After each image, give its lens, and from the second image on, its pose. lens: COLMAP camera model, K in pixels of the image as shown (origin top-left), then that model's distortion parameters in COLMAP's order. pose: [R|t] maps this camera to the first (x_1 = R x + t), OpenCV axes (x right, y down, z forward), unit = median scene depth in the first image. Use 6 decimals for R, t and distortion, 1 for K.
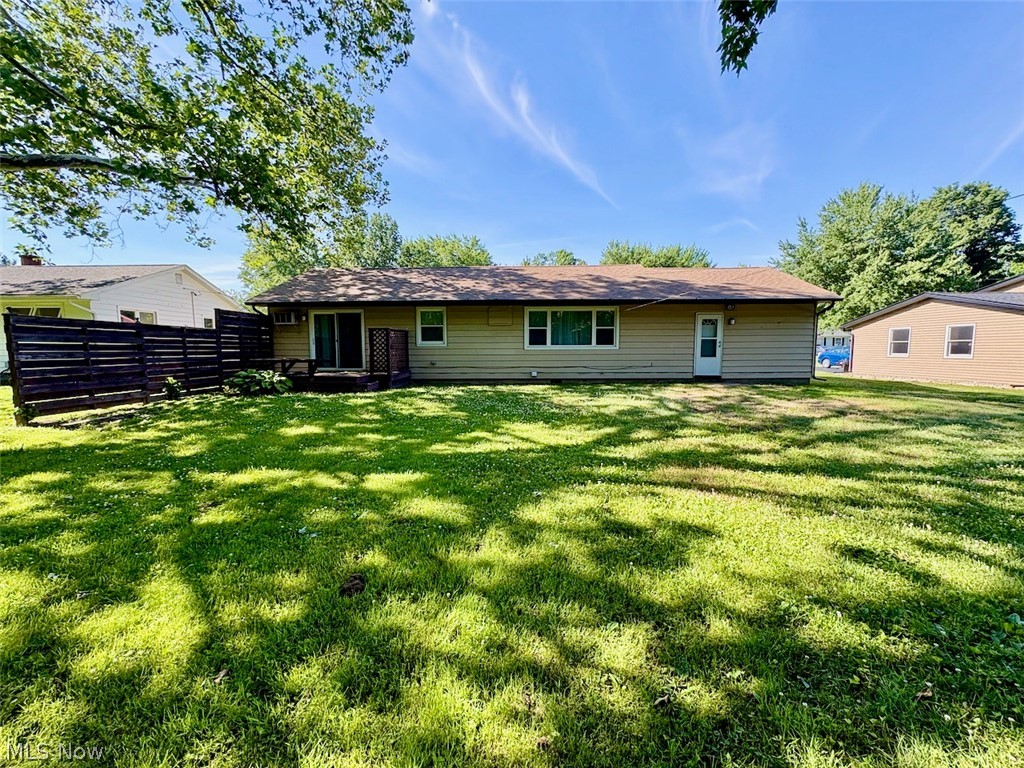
lens RADIAL K [[411.3, 0, 517.8], [0, 411.3, 385.4], [0, 0, 1]] dist [-0.003900, -0.000261]
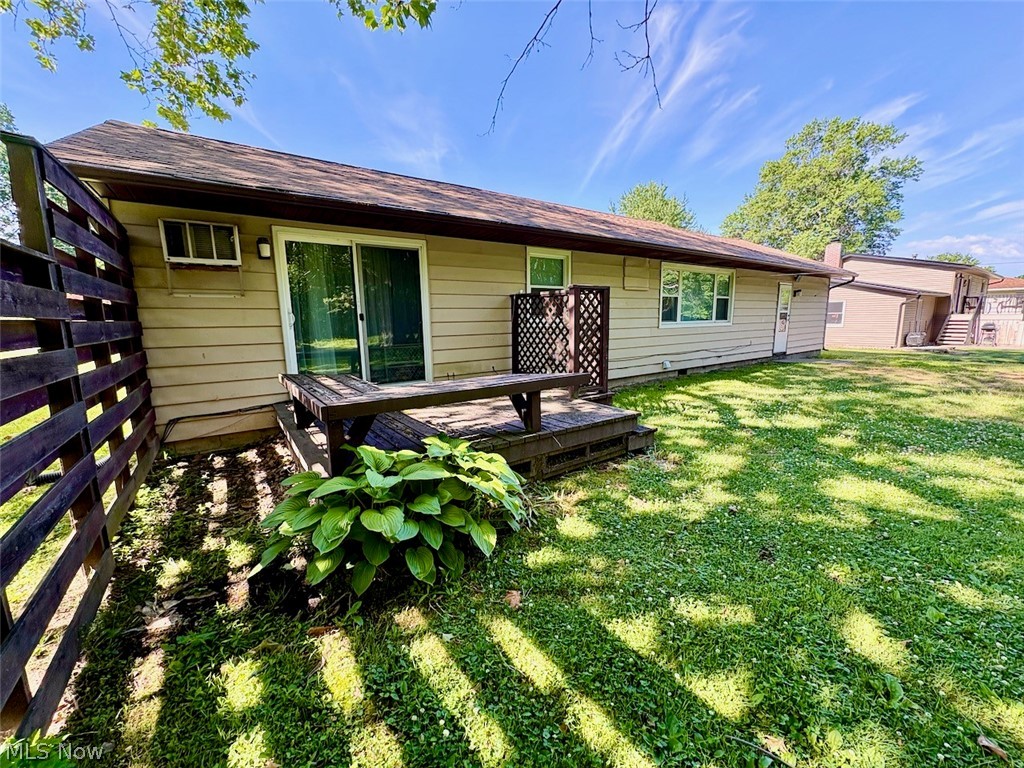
lens RADIAL K [[413.2, 0, 513.8], [0, 413.2, 383.8], [0, 0, 1]] dist [-0.001796, -0.000098]
pose [[0.803461, -0.100775, 0.586767, -0.568133], [0.061431, 0.994342, 0.086656, -0.071302], [-0.592180, -0.033579, 0.805106, 0.606678]]
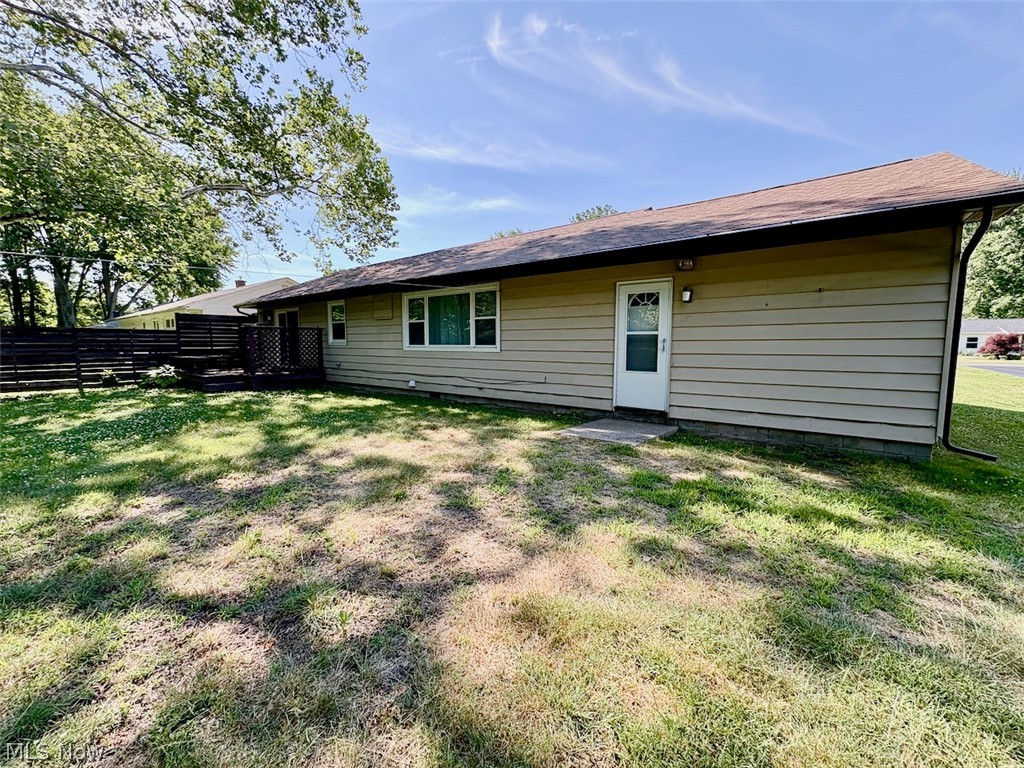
lens RADIAL K [[404.9, 0, 519.5], [0, 404.9, 386.1], [0, 0, 1]] dist [0.001386, -0.000002]
pose [[0.814356, 0.065144, -0.576698, 0.623252], [-0.057708, 0.997845, 0.031227, -0.057752], [0.577490, 0.007850, 0.816360, 0.521231]]
